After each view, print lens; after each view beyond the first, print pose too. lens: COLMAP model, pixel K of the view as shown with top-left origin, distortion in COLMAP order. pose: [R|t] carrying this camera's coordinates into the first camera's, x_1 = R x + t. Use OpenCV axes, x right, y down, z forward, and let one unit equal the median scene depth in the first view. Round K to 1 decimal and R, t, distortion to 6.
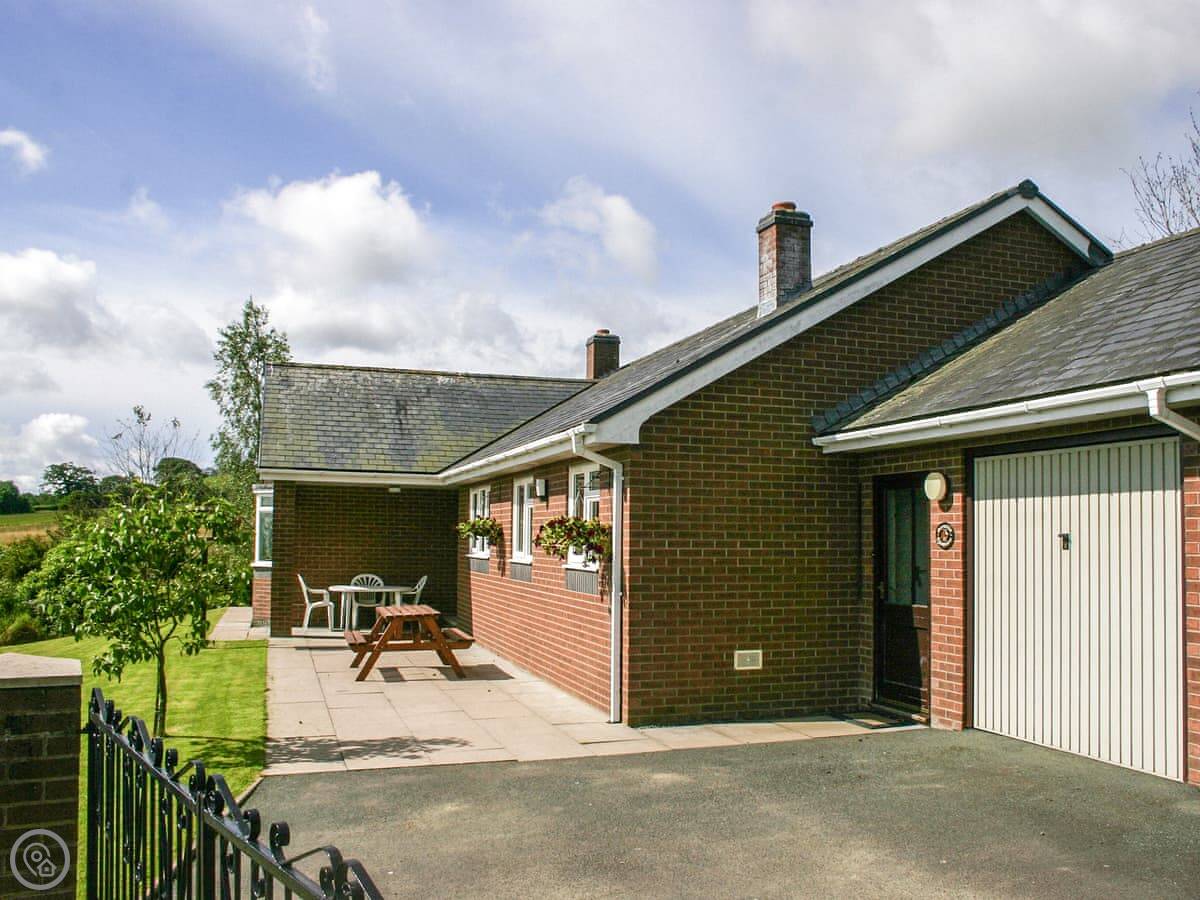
lens RADIAL K [[1092.8, 0, 703.1], [0, 1092.8, 381.2], [0, 0, 1]] dist [-0.102971, 0.006574]
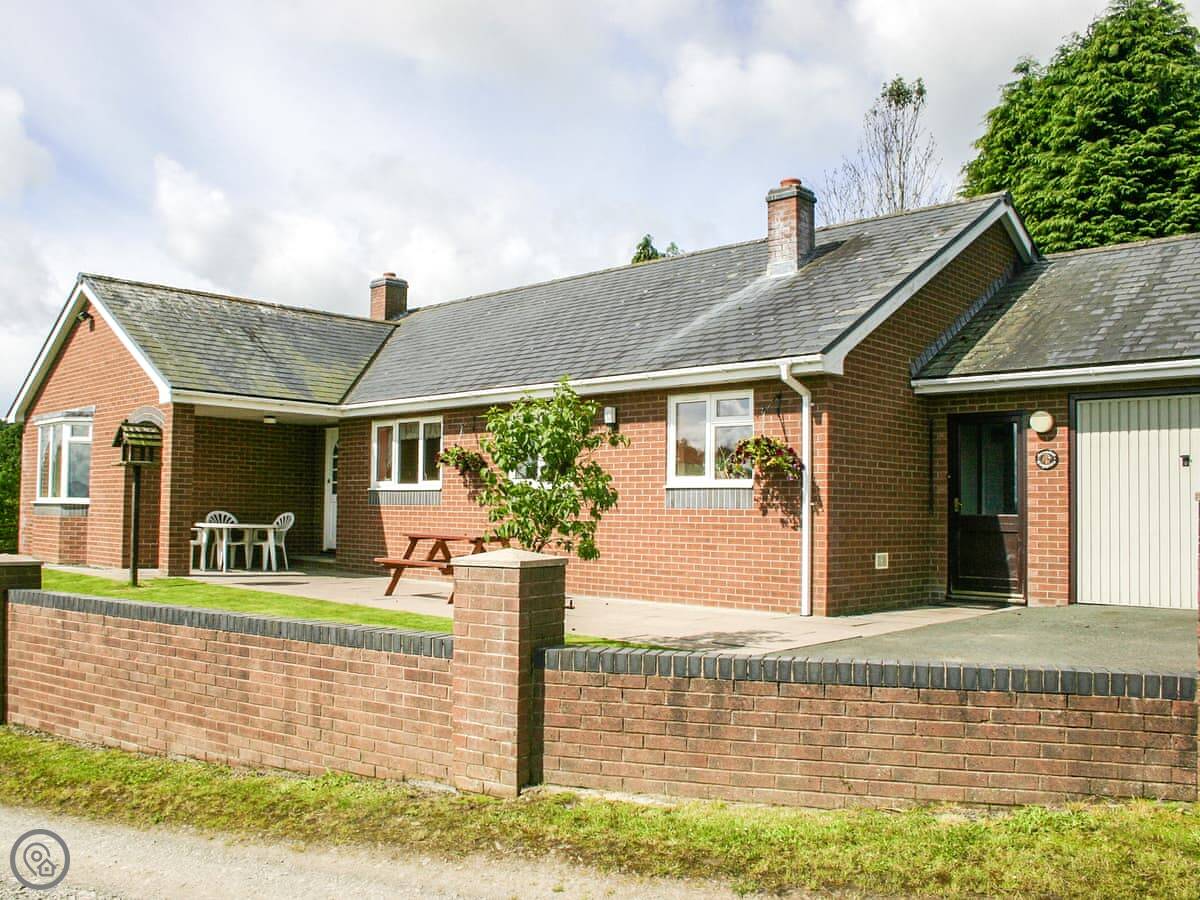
lens RADIAL K [[1073.8, 0, 598.6], [0, 1073.8, 406.8], [0, 0, 1]] dist [-0.075469, -0.003980]
pose [[0.901375, 0.049327, 0.430220, -0.780947], [-0.069023, 0.997155, 0.030283, 0.074551], [-0.427502, -0.056991, 0.902216, 0.080527]]
